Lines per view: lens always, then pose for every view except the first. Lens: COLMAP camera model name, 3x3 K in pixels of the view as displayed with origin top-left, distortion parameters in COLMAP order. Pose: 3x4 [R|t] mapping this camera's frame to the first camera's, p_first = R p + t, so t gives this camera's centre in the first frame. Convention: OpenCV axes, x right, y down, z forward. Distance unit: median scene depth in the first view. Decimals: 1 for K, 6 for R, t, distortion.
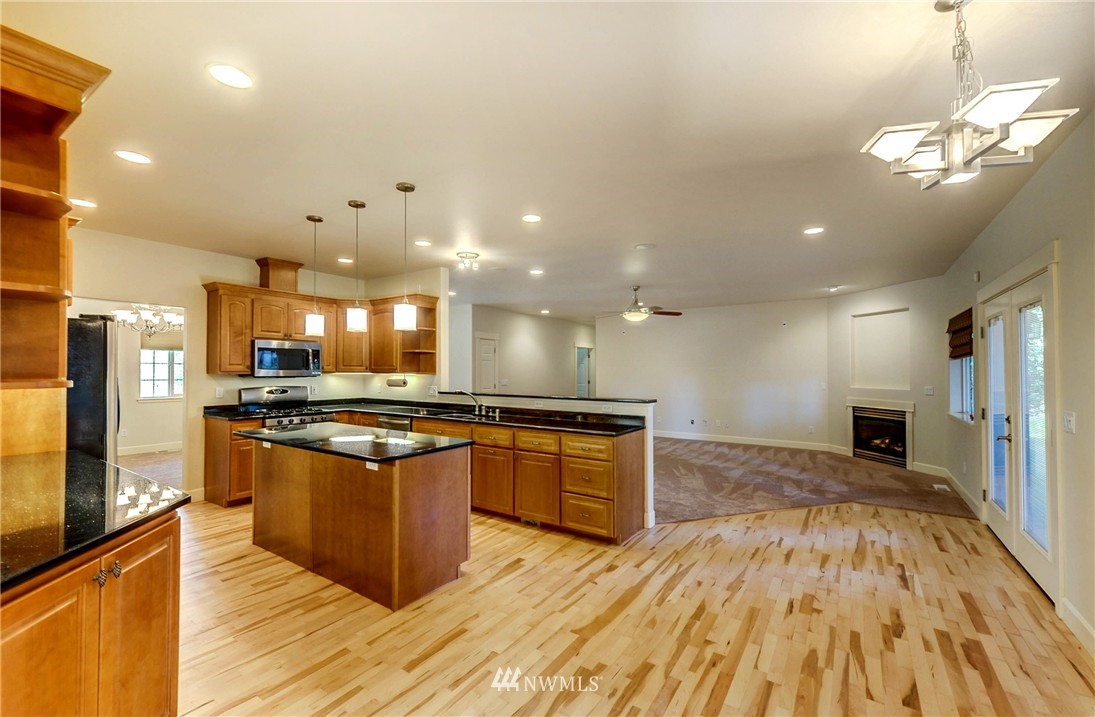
lens RADIAL K [[450.6, 0, 547.5], [0, 450.6, 358.5], [0, 0, 1]] dist [0.000072, 0.000003]
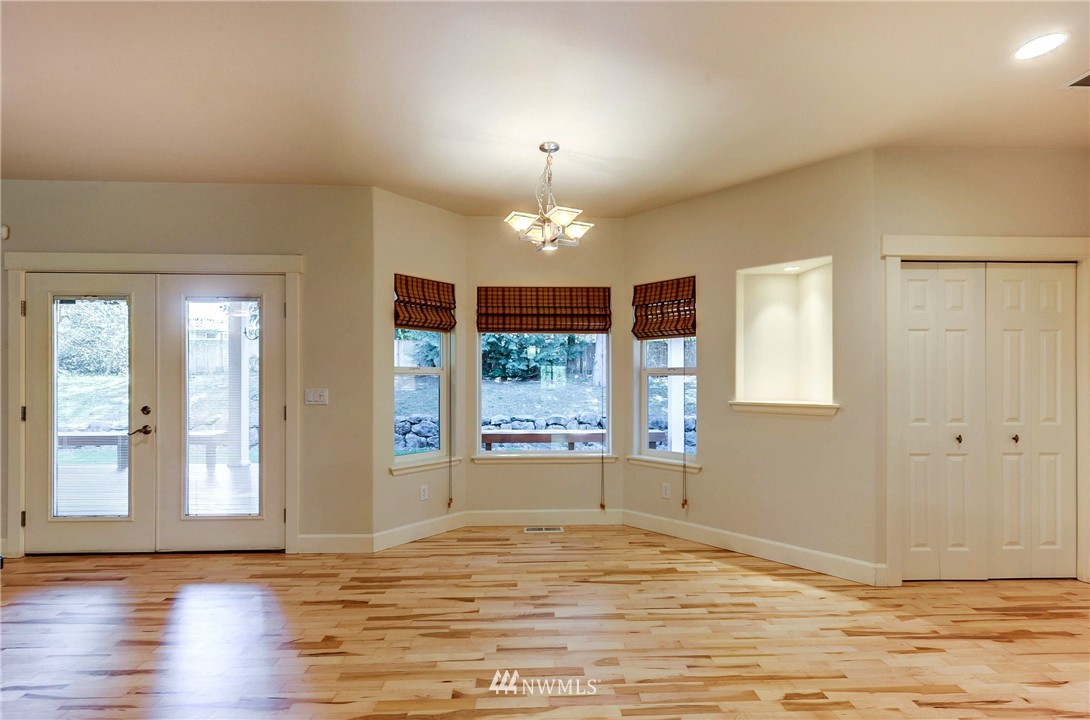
lens RADIAL K [[464.8, 0, 550.9], [0, 464.8, 375.2], [0, 0, 1]] dist [0.000837, 0.000054]
pose [[-0.604160, -0.001609, 0.796861, -0.251184], [-0.024888, 0.999548, -0.016851, 0.056891], [-0.796474, -0.030013, -0.603927, 0.902344]]
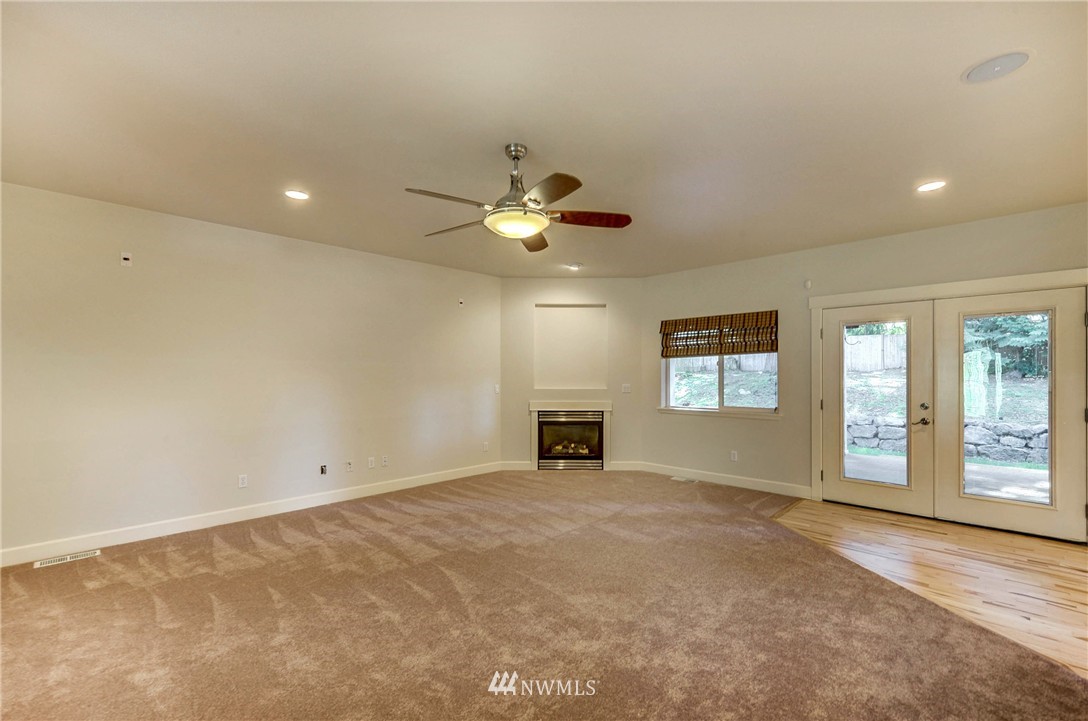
lens RADIAL K [[464.0, 0, 549.8], [0, 464.0, 375.7], [0, 0, 1]] dist [0.000837, 0.000054]
pose [[0.184143, -0.008555, 0.982862, -0.373263], [-0.021830, 0.999680, 0.012791, 0.058700], [-0.982657, -0.023811, 0.183897, 1.729469]]
